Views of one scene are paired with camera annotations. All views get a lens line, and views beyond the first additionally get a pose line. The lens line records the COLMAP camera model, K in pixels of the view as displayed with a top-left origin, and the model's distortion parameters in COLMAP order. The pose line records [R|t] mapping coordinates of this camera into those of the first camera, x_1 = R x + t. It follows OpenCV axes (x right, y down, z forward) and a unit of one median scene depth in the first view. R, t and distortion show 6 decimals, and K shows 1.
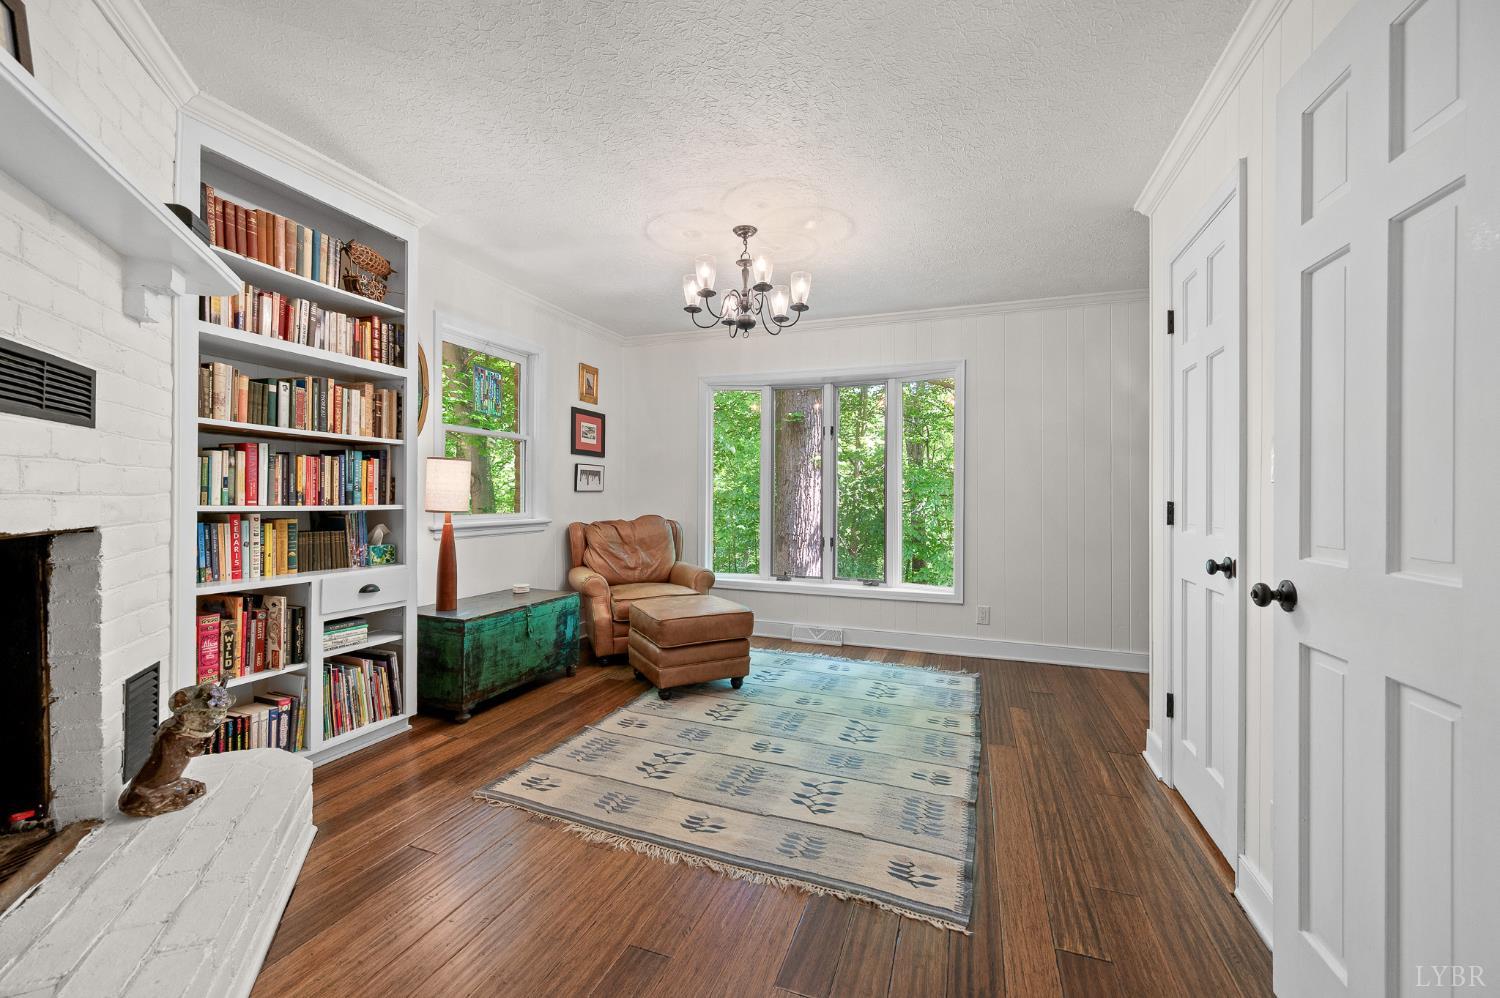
lens RADIAL K [[590.4, 0, 744.7], [0, 590.4, 497.0], [0, 0, 1]] dist [-0.002858, -0.000026]
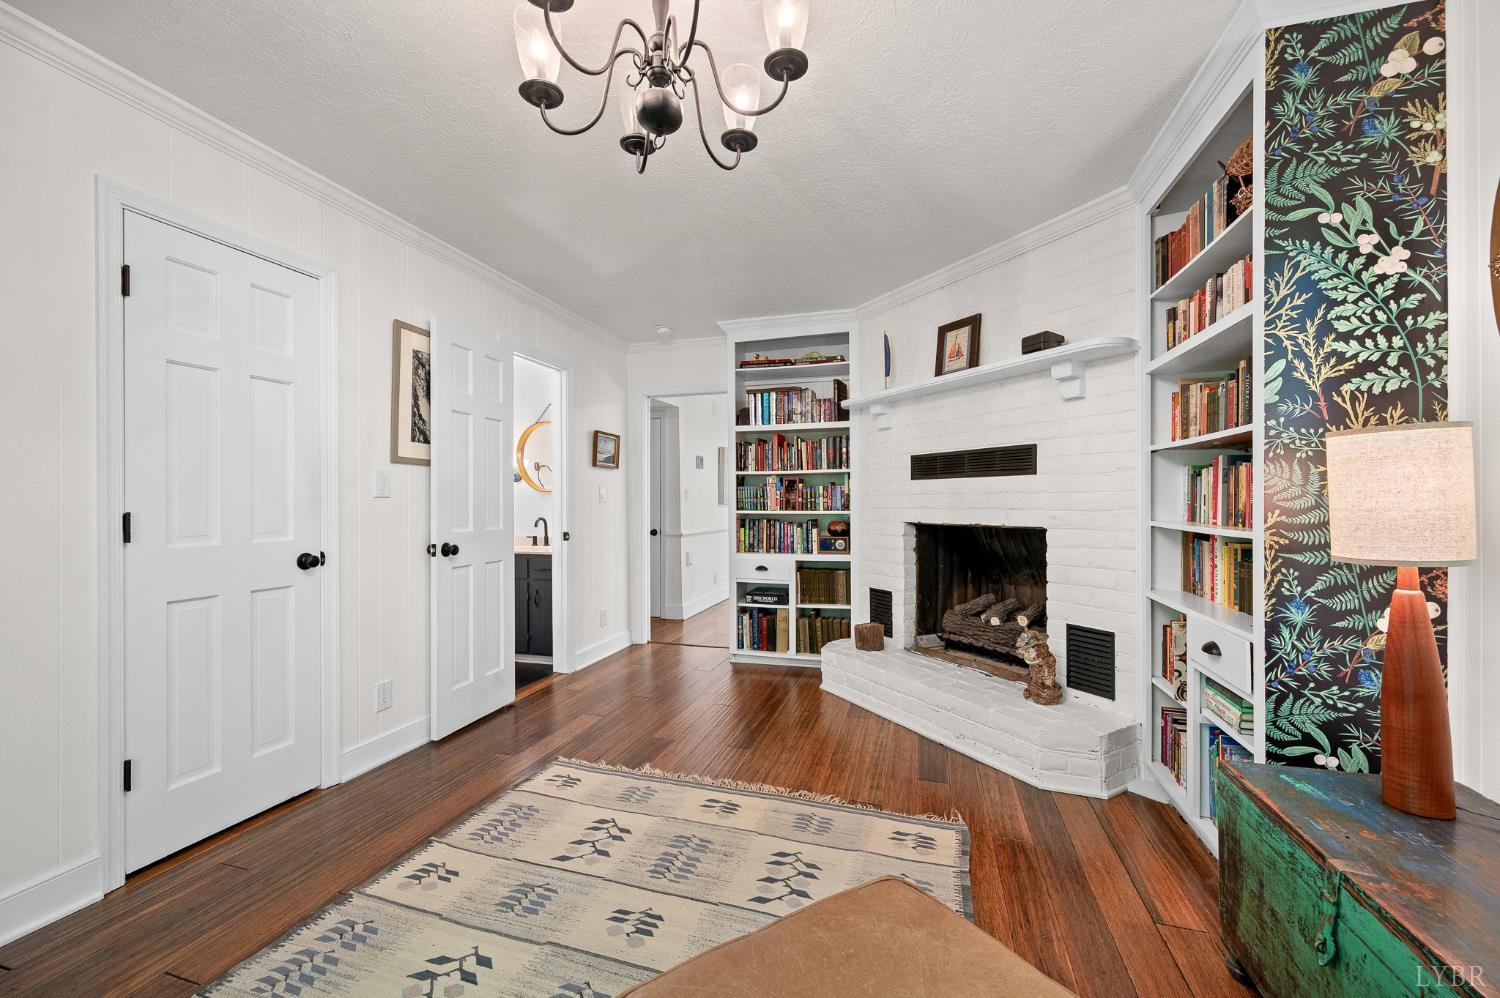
lens RADIAL K [[590.4, 0, 752.1], [0, 590.4, 500.4], [0, 0, 1]] dist [-0.002858, -0.000026]
pose [[-0.997443, -0.009301, -0.070865, -0.038900], [-0.009145, 0.999955, -0.002522, -0.015159], [0.070885, -0.001867, -0.997483, 1.806413]]
